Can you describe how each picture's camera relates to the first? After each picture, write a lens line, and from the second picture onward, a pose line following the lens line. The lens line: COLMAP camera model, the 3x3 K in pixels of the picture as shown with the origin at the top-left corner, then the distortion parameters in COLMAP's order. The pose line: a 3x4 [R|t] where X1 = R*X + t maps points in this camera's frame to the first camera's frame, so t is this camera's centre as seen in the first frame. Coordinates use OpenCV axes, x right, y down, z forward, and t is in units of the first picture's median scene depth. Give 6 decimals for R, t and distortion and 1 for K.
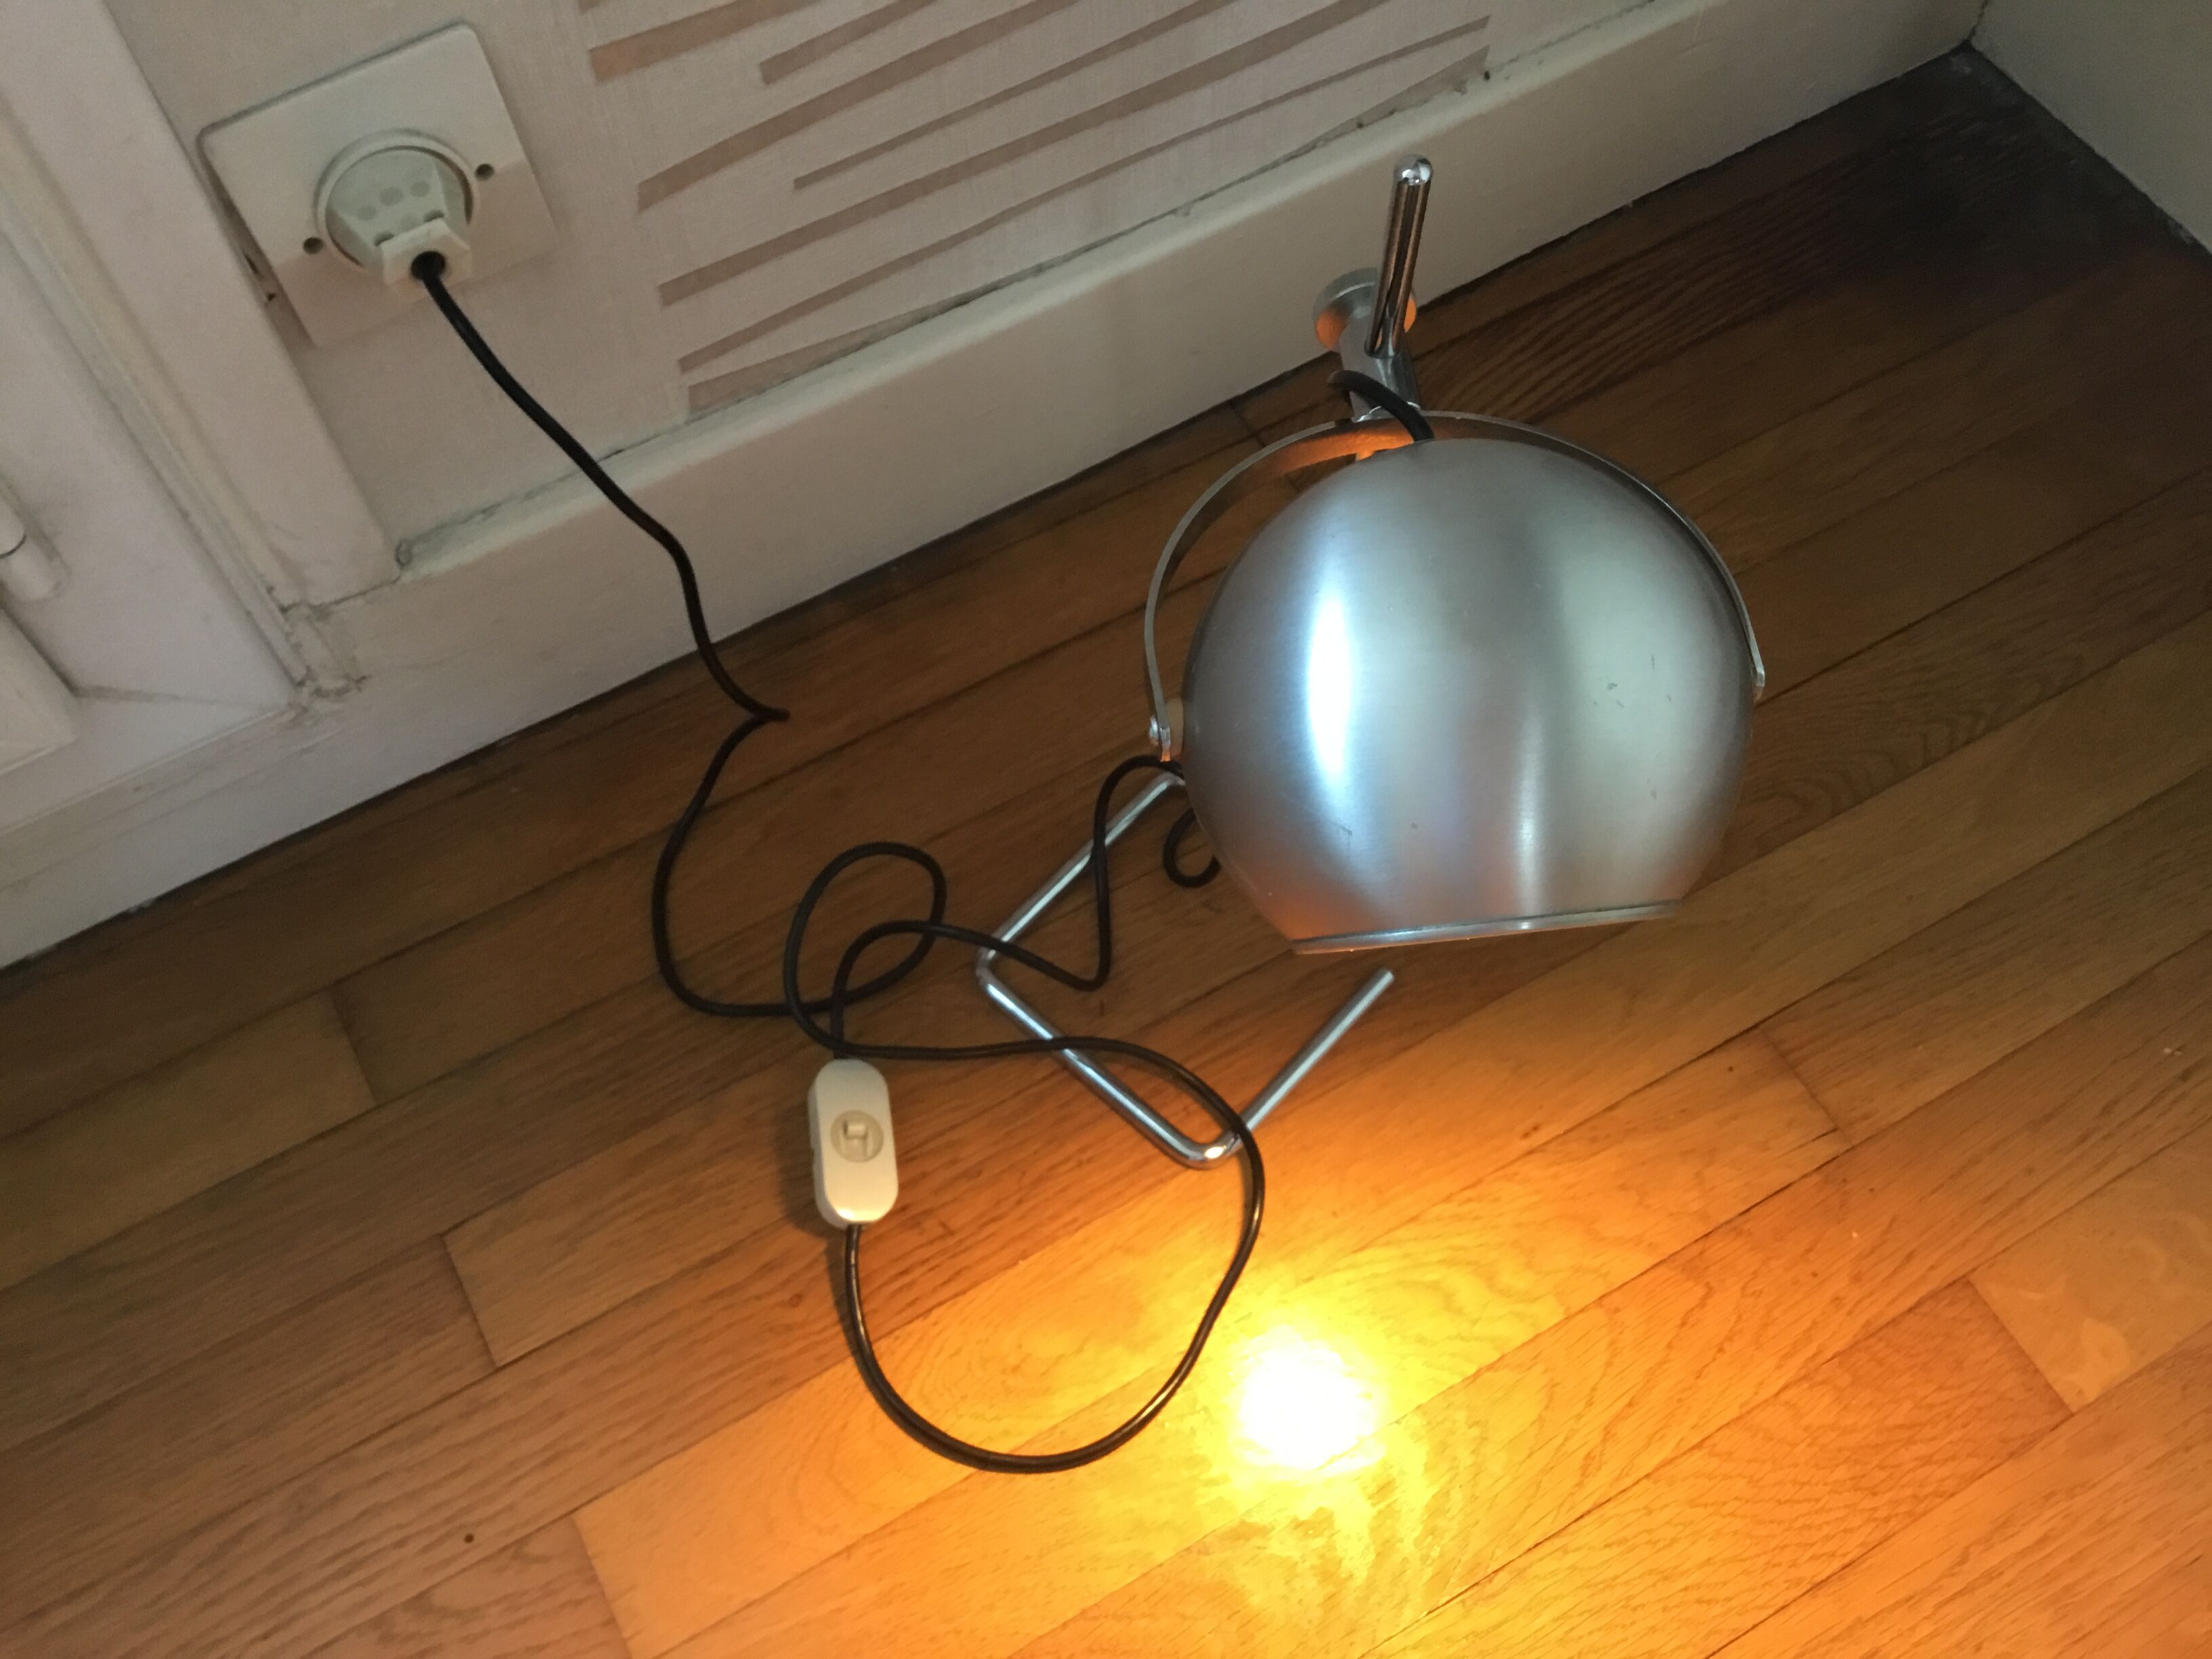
lens RADIAL K [[1999.6, 0, 1115.2], [0, 1999.6, 828.0], [0, 0, 1]] dist [-0.001020, -0.015834]
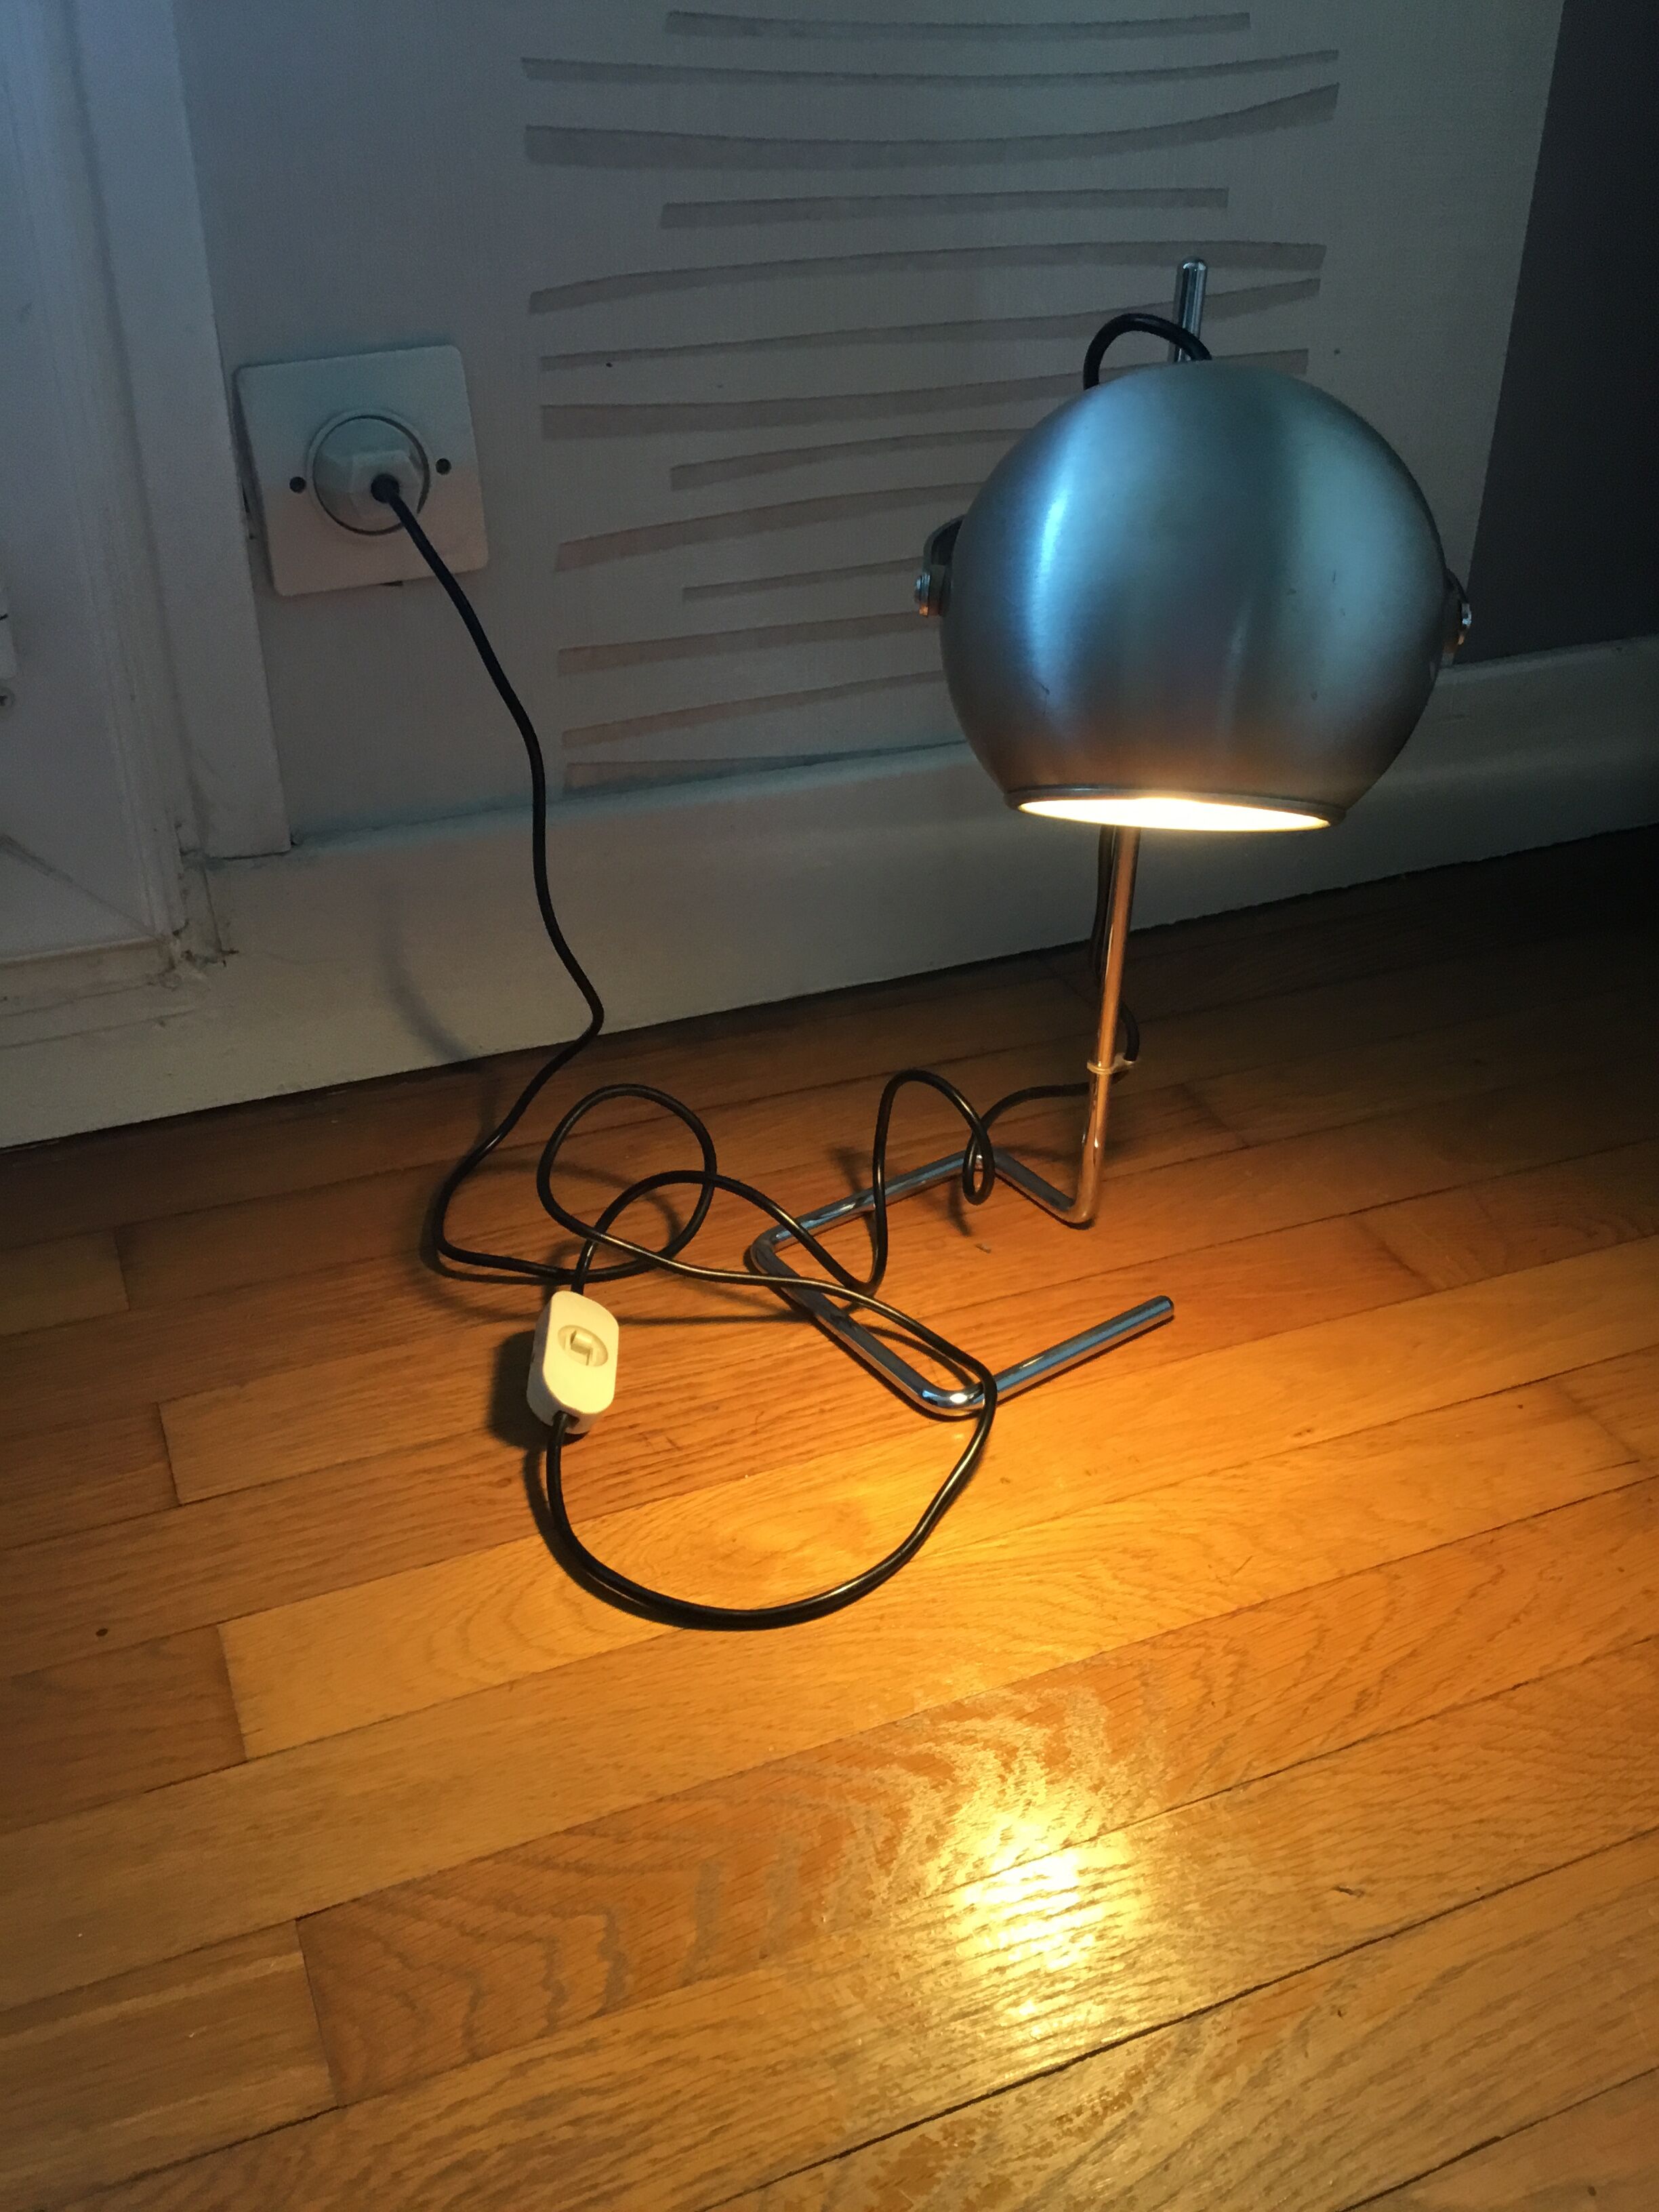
lens RADIAL K [[1999.6, 0, 829.5], [0, 1999.6, 1106.0], [0, 0, 1]] dist [-0.001020, -0.015834]
pose [[0.992699, 0.079611, -0.090610, 0.064292], [-0.114347, 0.860203, -0.496967, 0.550445], [0.038379, 0.503699, 0.863026, 0.111511]]
